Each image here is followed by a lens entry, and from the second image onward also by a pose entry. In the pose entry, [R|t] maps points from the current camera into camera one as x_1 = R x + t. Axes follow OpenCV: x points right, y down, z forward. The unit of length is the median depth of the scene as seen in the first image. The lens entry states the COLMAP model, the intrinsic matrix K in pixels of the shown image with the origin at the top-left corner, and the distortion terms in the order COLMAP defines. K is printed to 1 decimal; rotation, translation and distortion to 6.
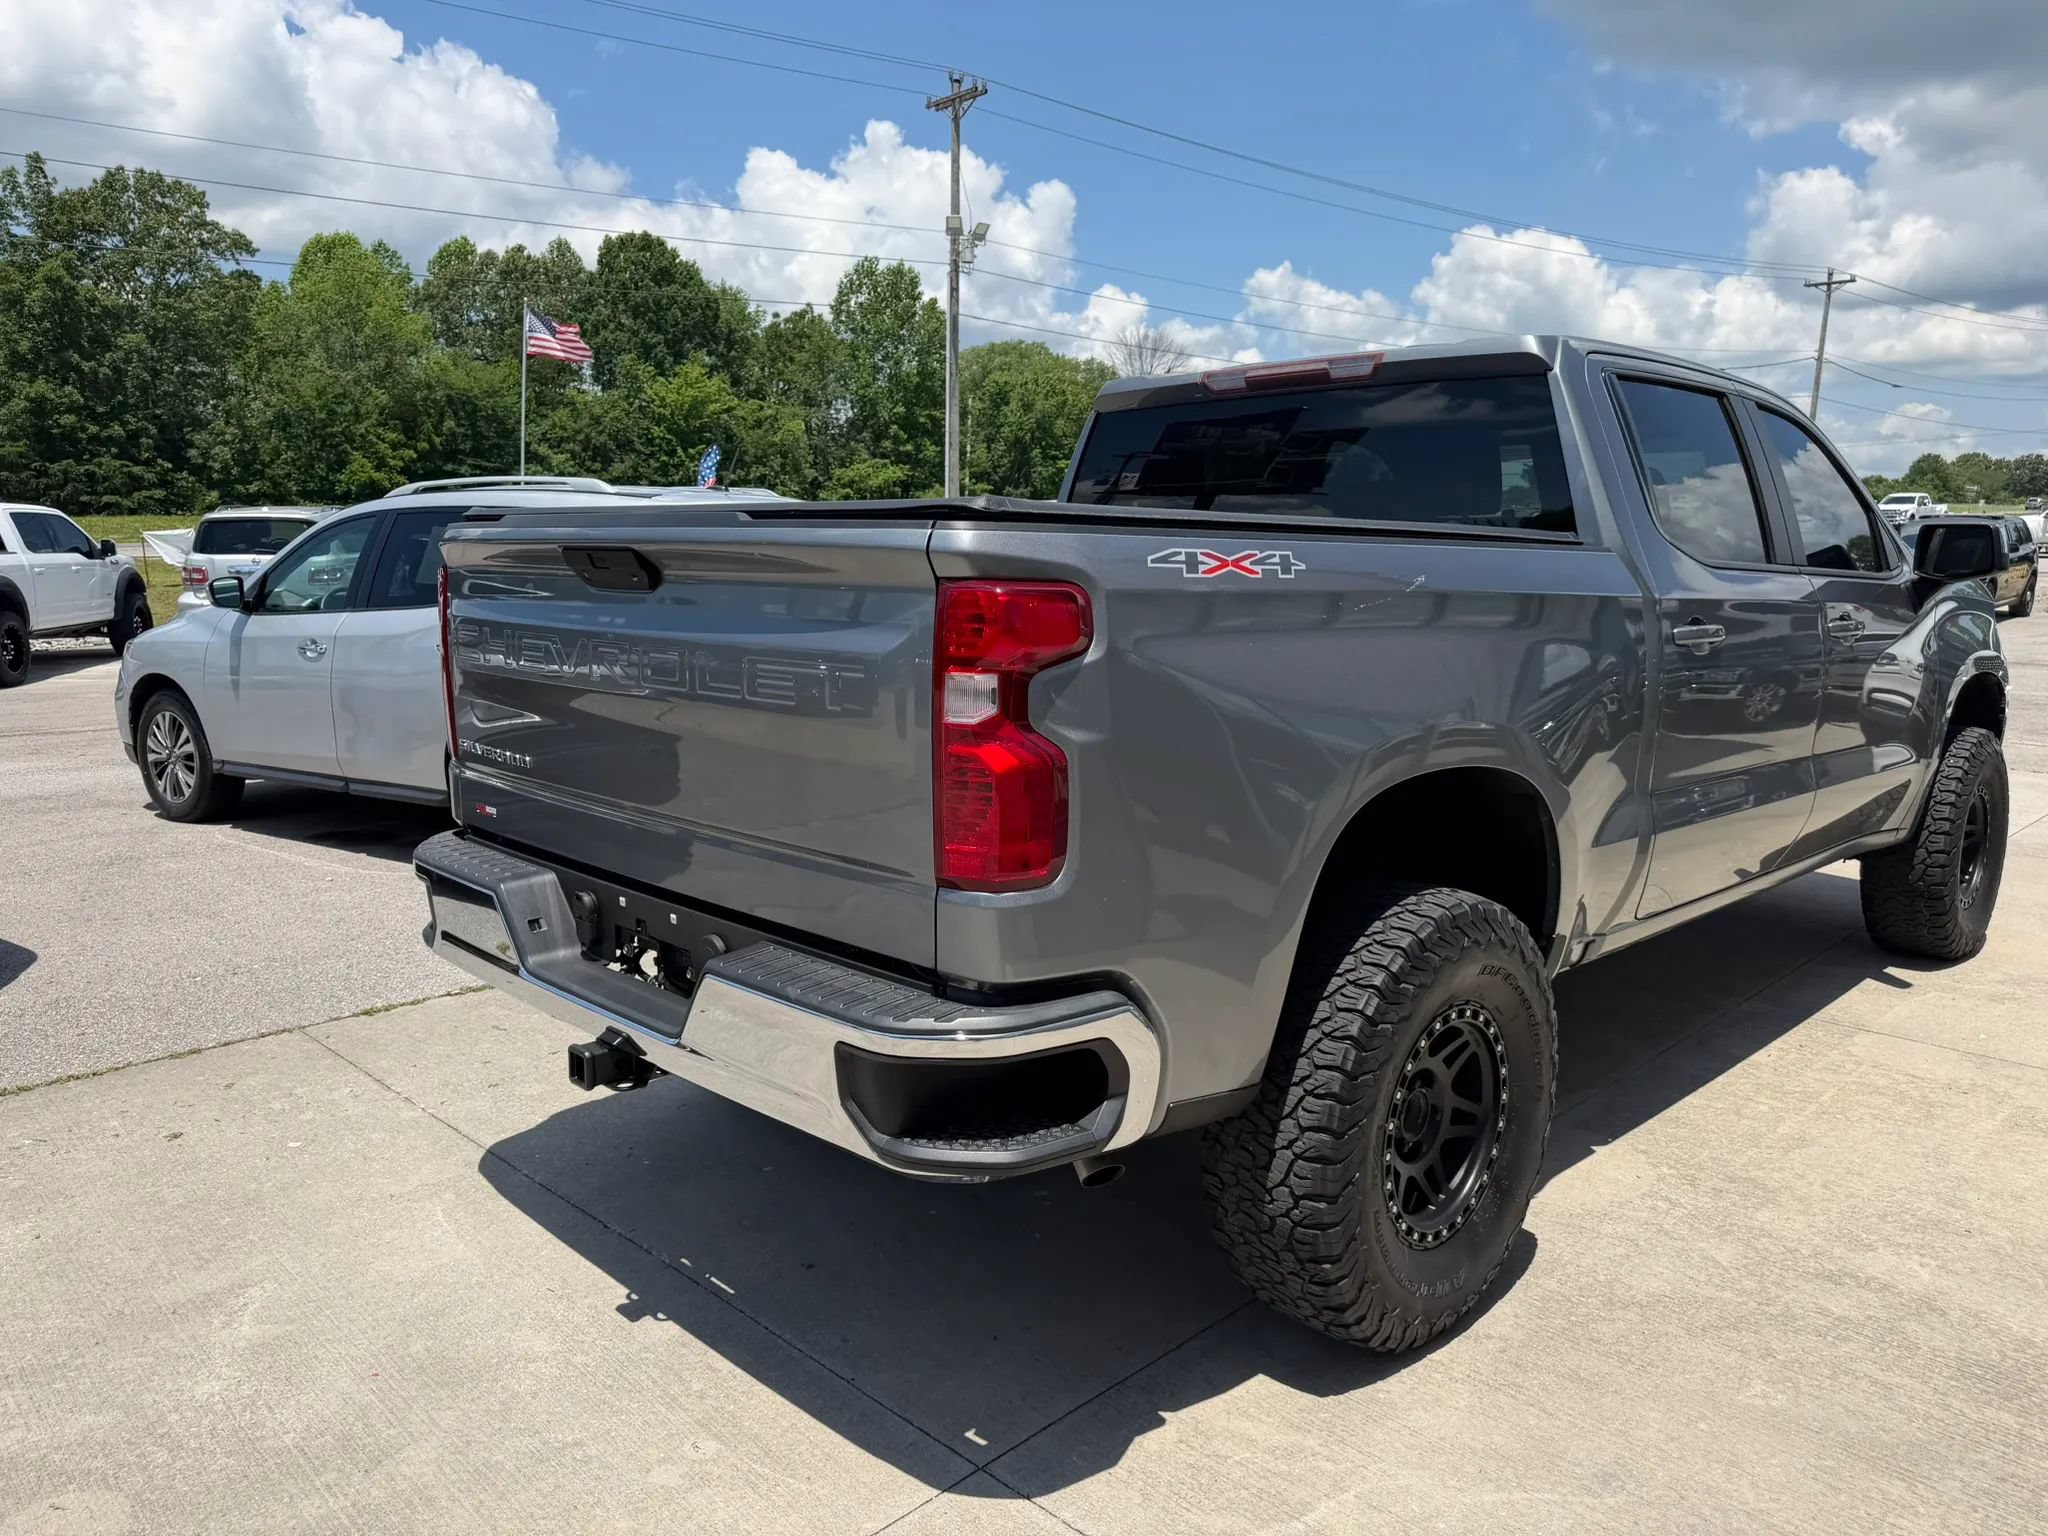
lens RADIAL K [[1475.0, 0, 1032.5], [0, 1475.0, 783.5], [0, 0, 1]] dist [0.004697, -0.011150]
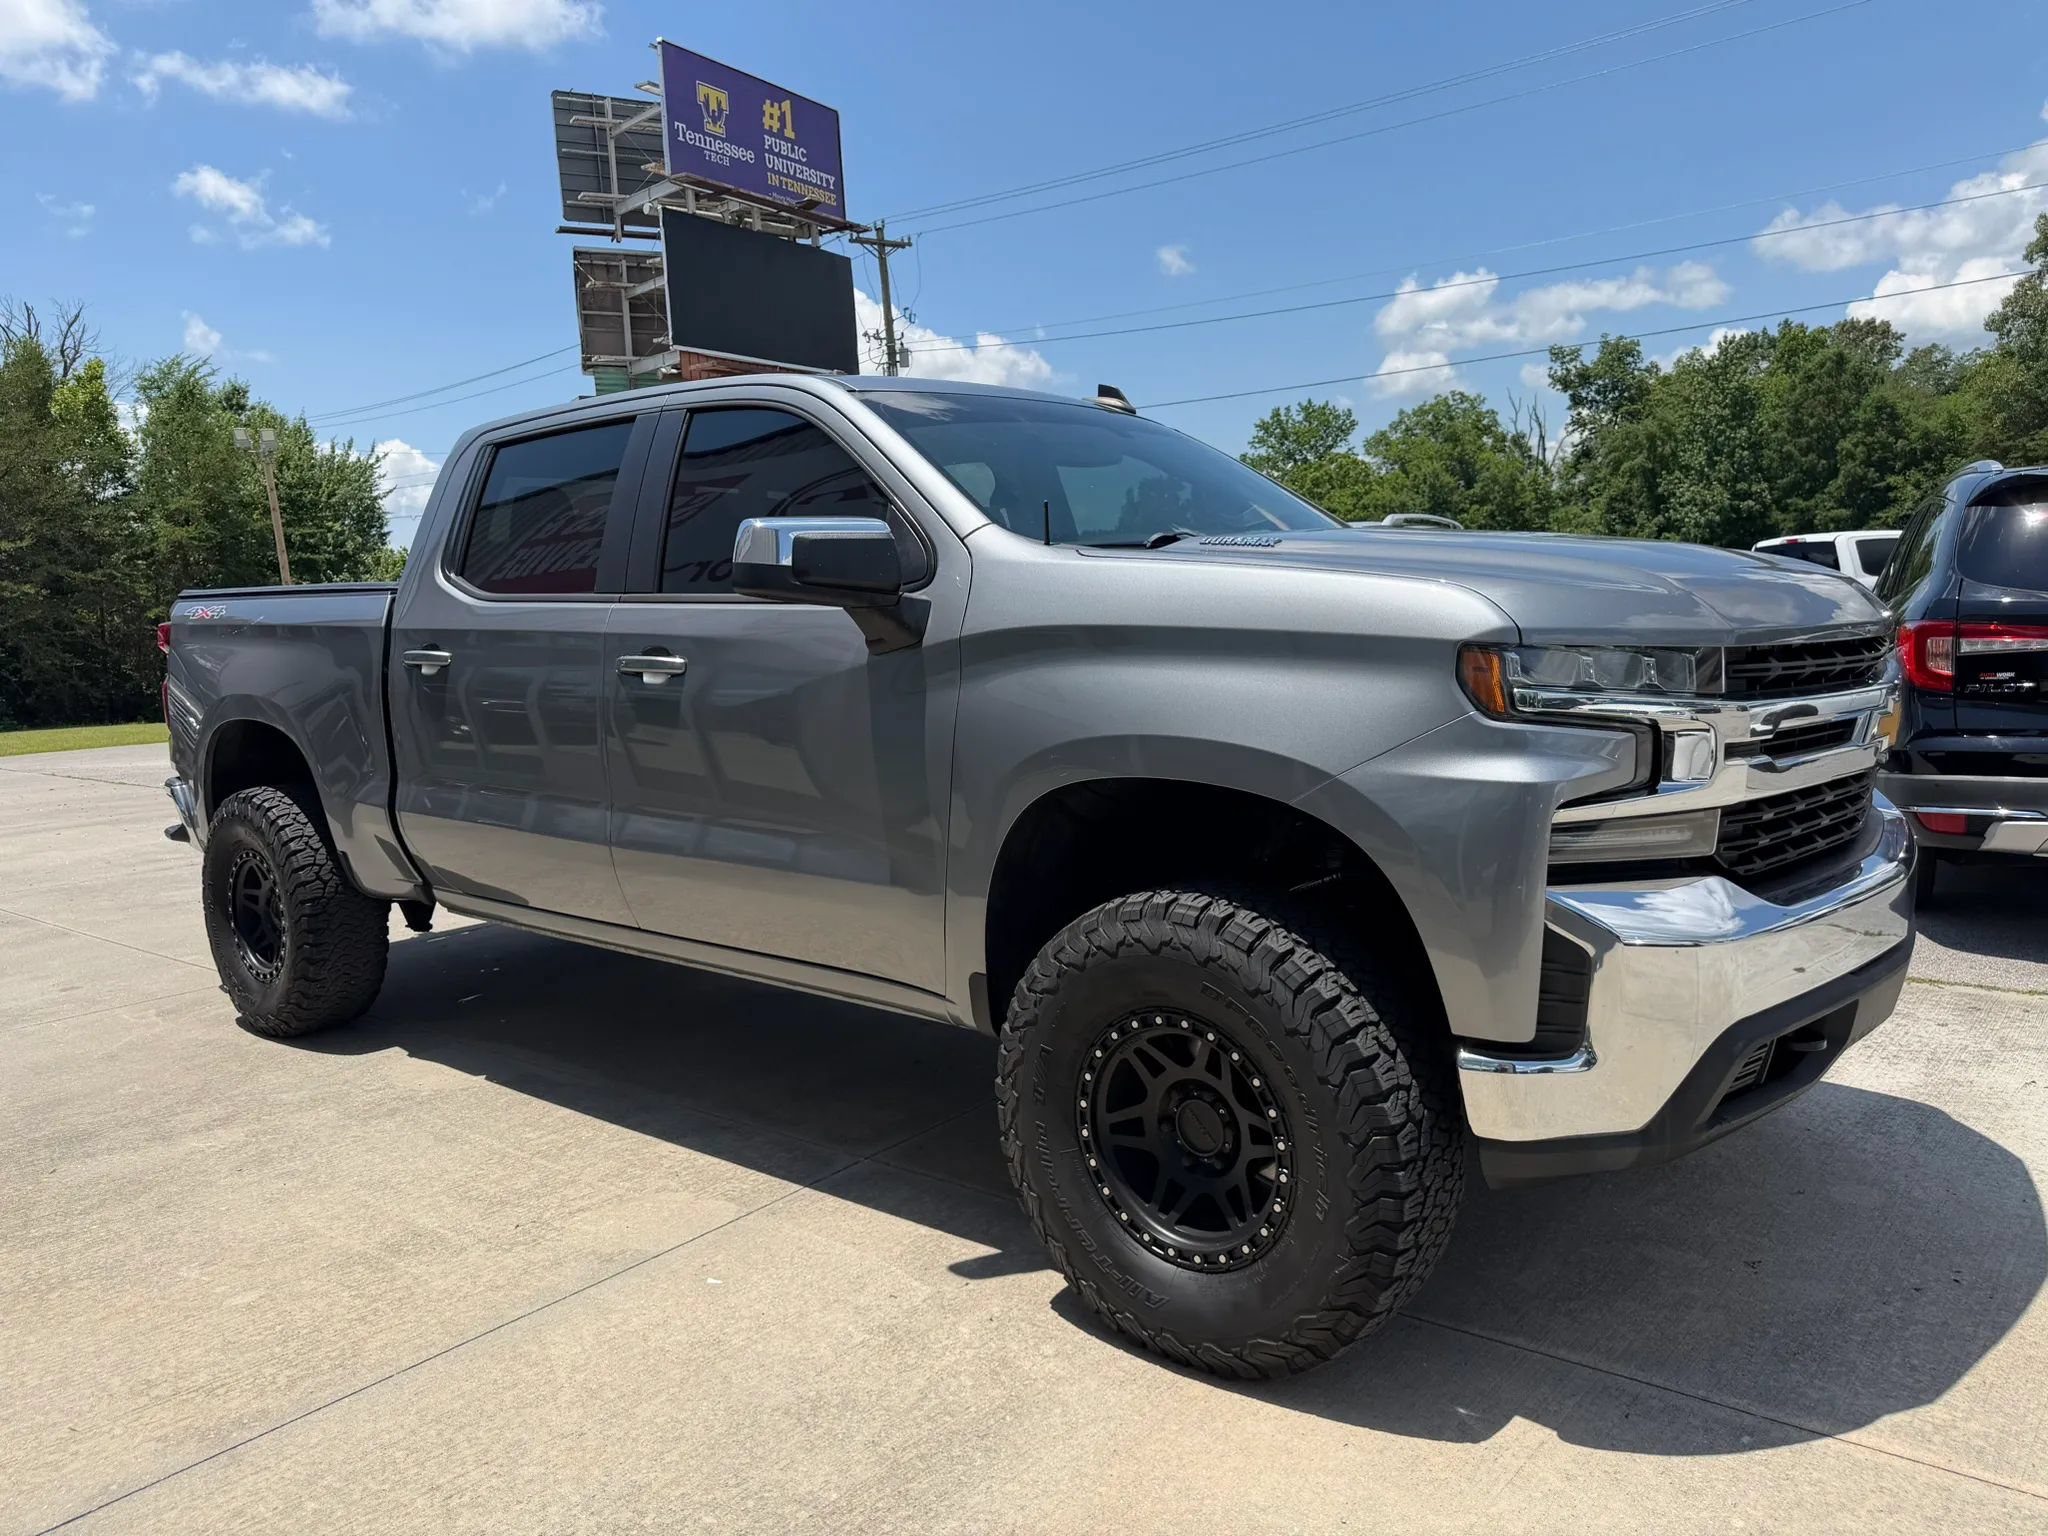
lens RADIAL K [[1465.1, 0, 1033.5], [0, 1465.1, 745.2], [0, 0, 1]] dist [0.012944, -0.019021]
pose [[0.086014, 0.082486, -0.992873, 0.522570], [-0.115896, 0.990629, 0.072260, -0.054771], [0.989530, 0.108854, 0.094768, 0.423402]]
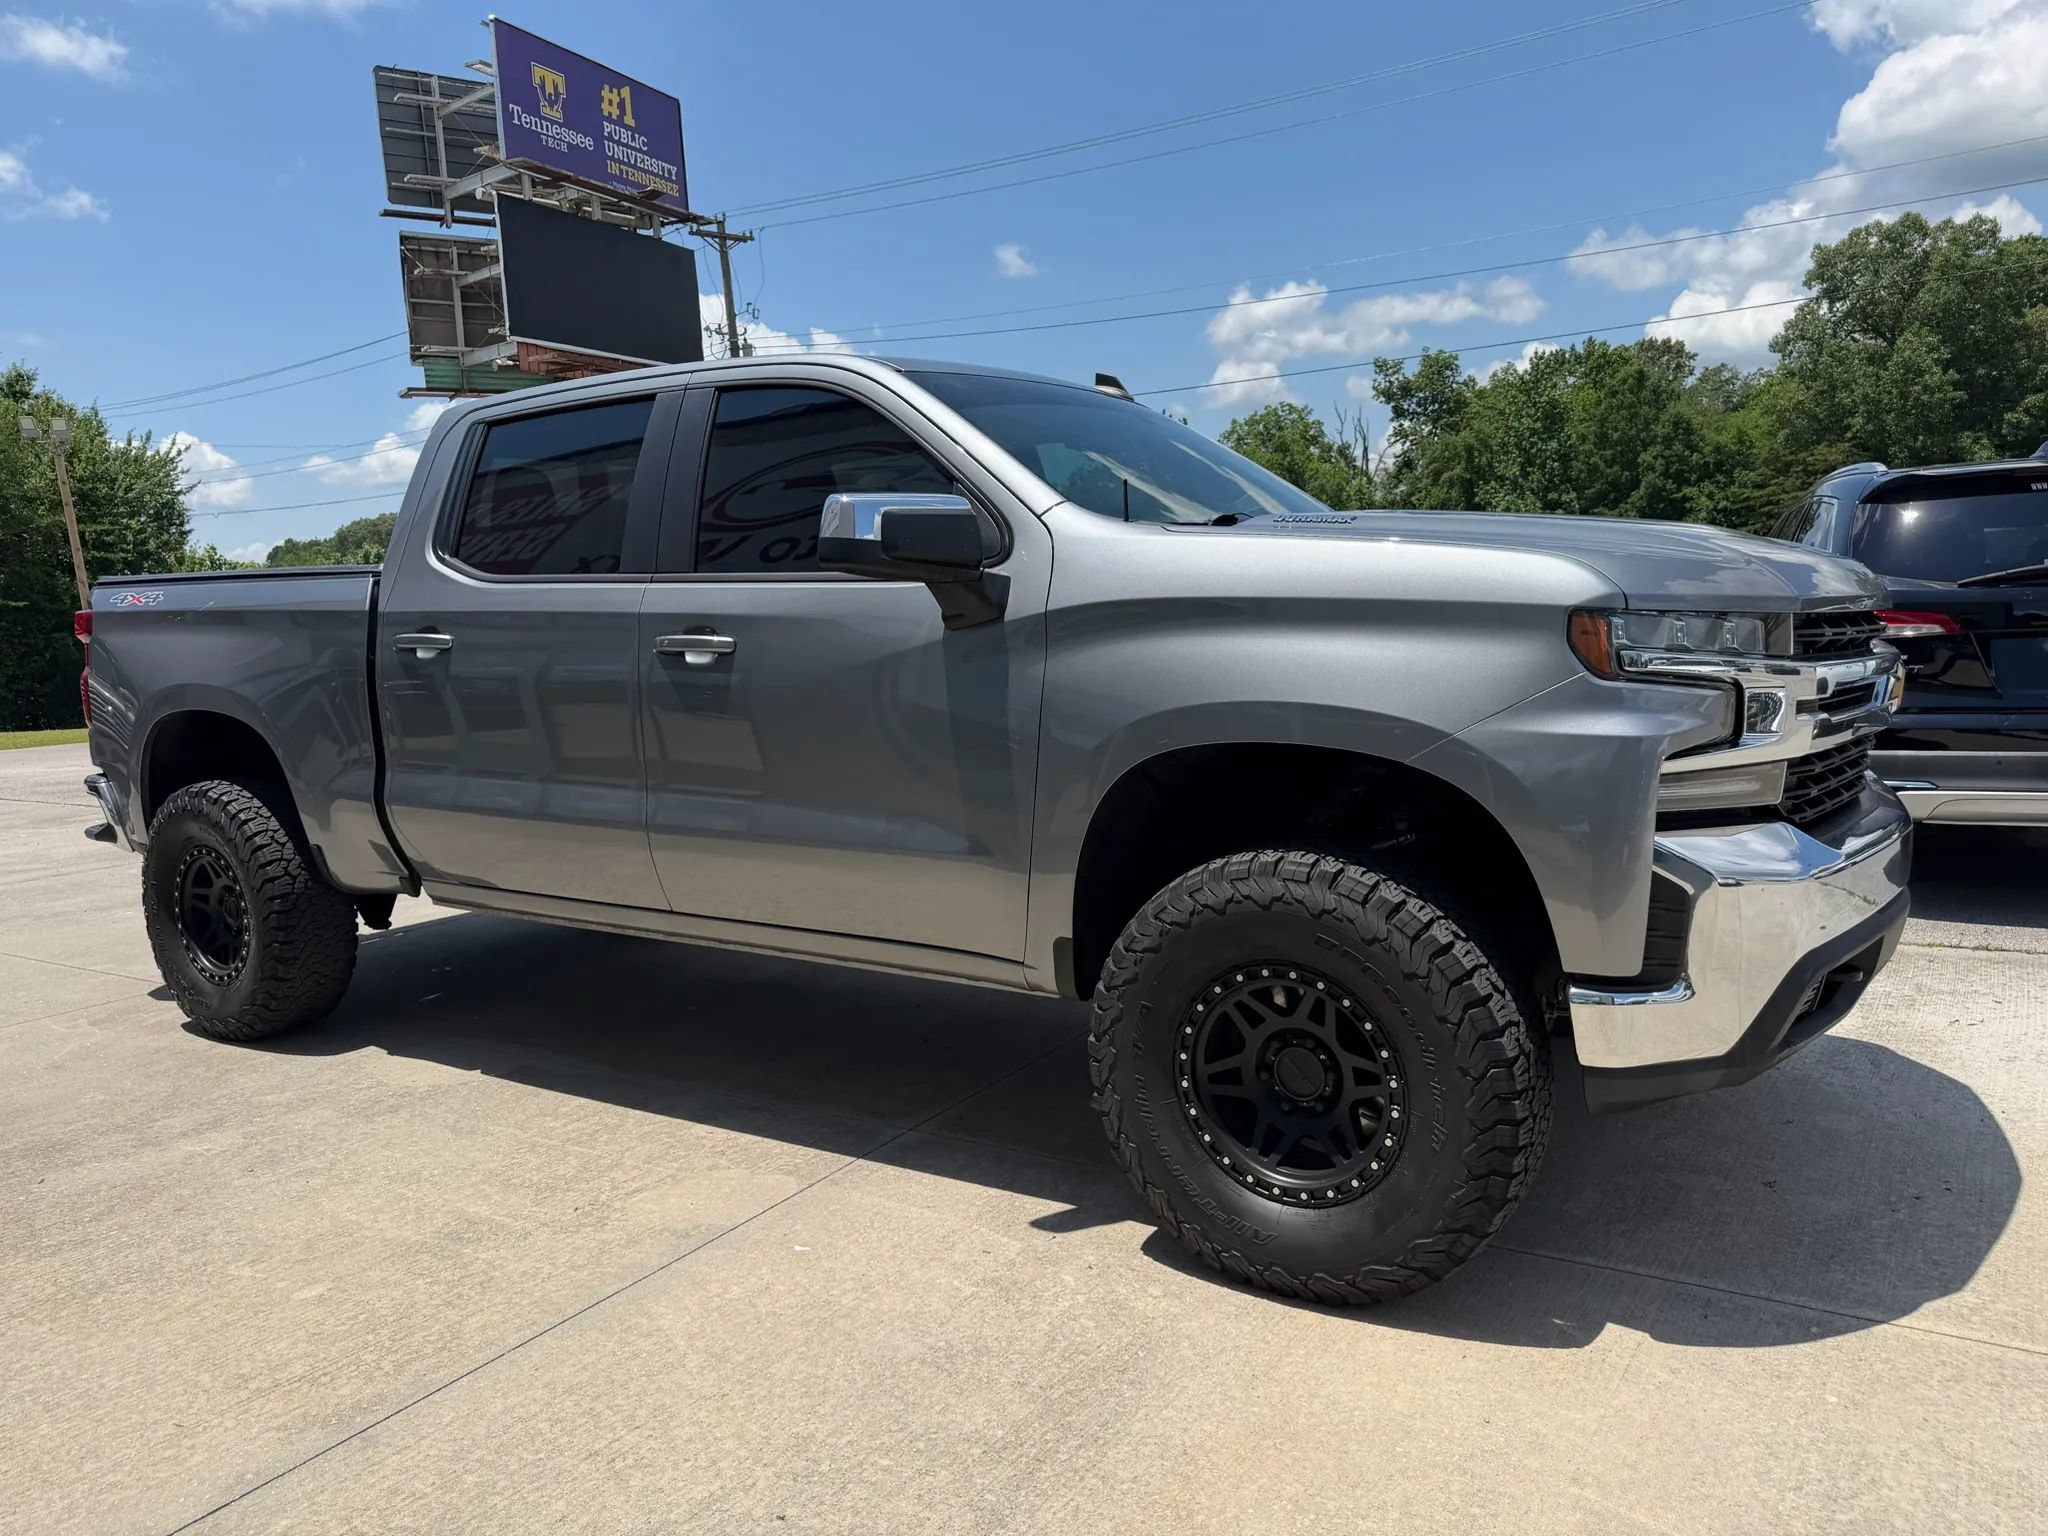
lens RADIAL K [[1462.3, 0, 1048.9], [0, 1462.3, 769.9], [0, 0, 1]] dist [0.008342, -0.012023]
pose [[0.203450, 0.094910, -0.974474, 0.524015], [-0.113119, 0.990904, 0.072894, -0.044352], [0.972529, 0.095401, 0.212336, 0.380320]]
